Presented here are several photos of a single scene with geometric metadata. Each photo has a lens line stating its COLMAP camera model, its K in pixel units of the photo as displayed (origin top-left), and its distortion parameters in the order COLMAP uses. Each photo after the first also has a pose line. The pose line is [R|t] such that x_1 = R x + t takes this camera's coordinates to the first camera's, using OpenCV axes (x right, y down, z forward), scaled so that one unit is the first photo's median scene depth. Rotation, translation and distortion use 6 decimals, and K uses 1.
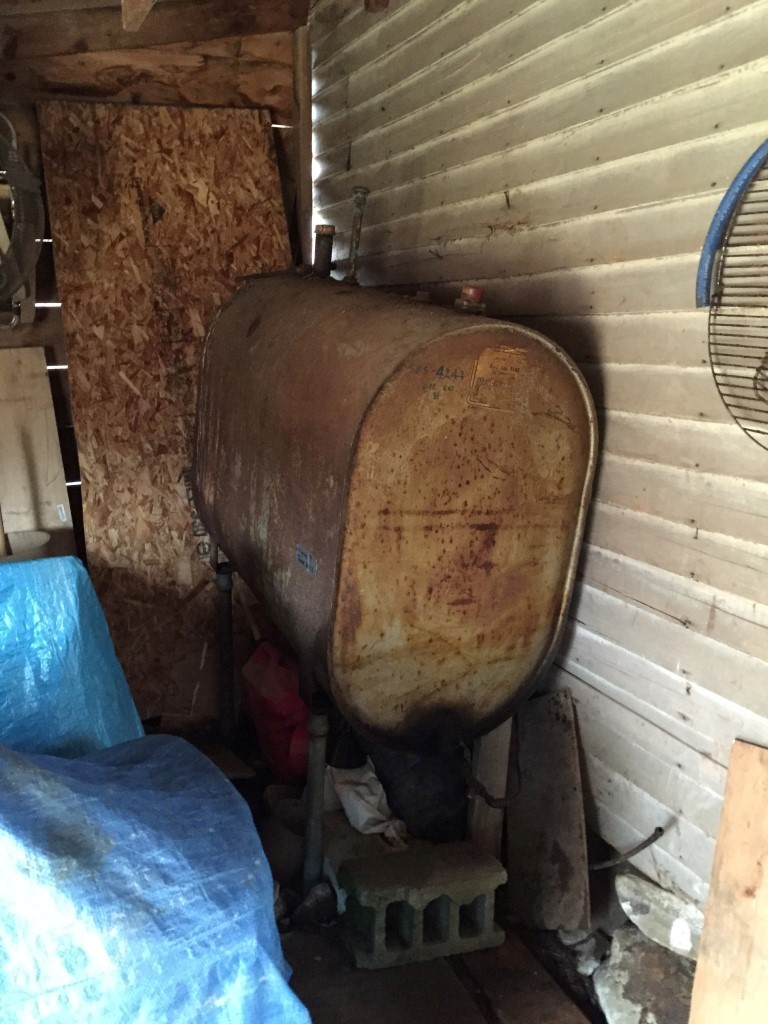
lens RADIAL K [[900.8, 0, 388.0], [0, 900.8, 496.2], [0, 0, 1]] dist [0.115117, -0.166855]
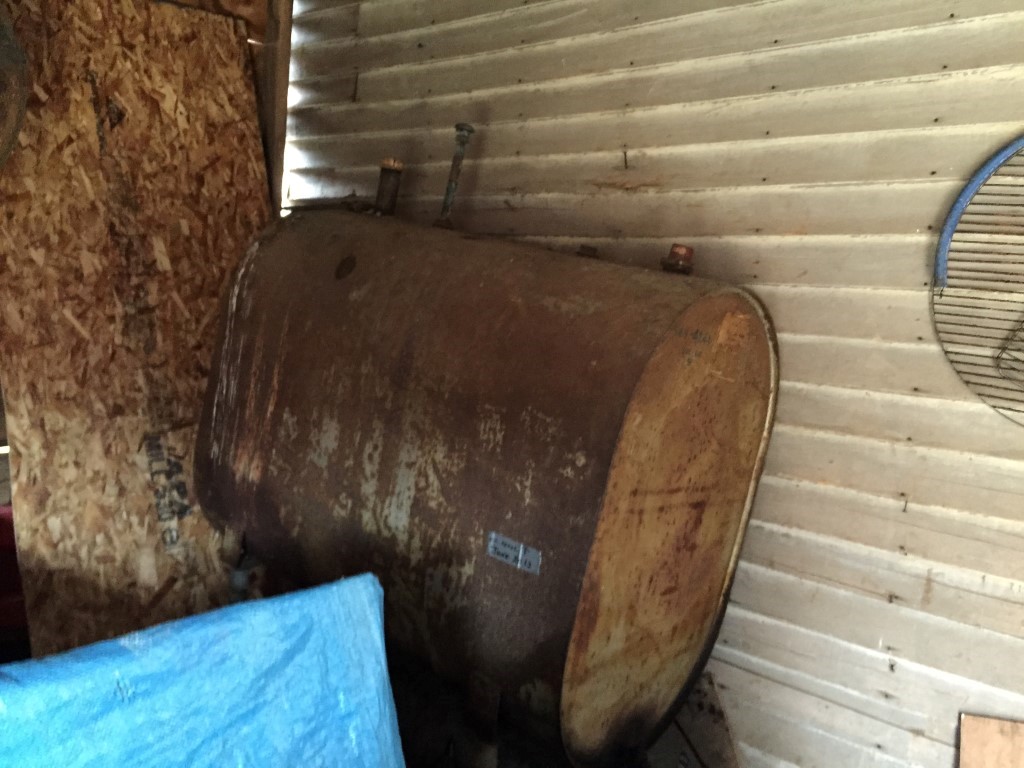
lens RADIAL K [[900.8, 0, 493.4], [0, 900.8, 357.5], [0, 0, 1]] dist [0.115117, -0.166855]
pose [[0.905653, 0.031813, 0.422825, -0.367234], [0.010336, 0.995229, -0.097017, -0.021379], [-0.423894, 0.092234, 0.901003, 0.191600]]
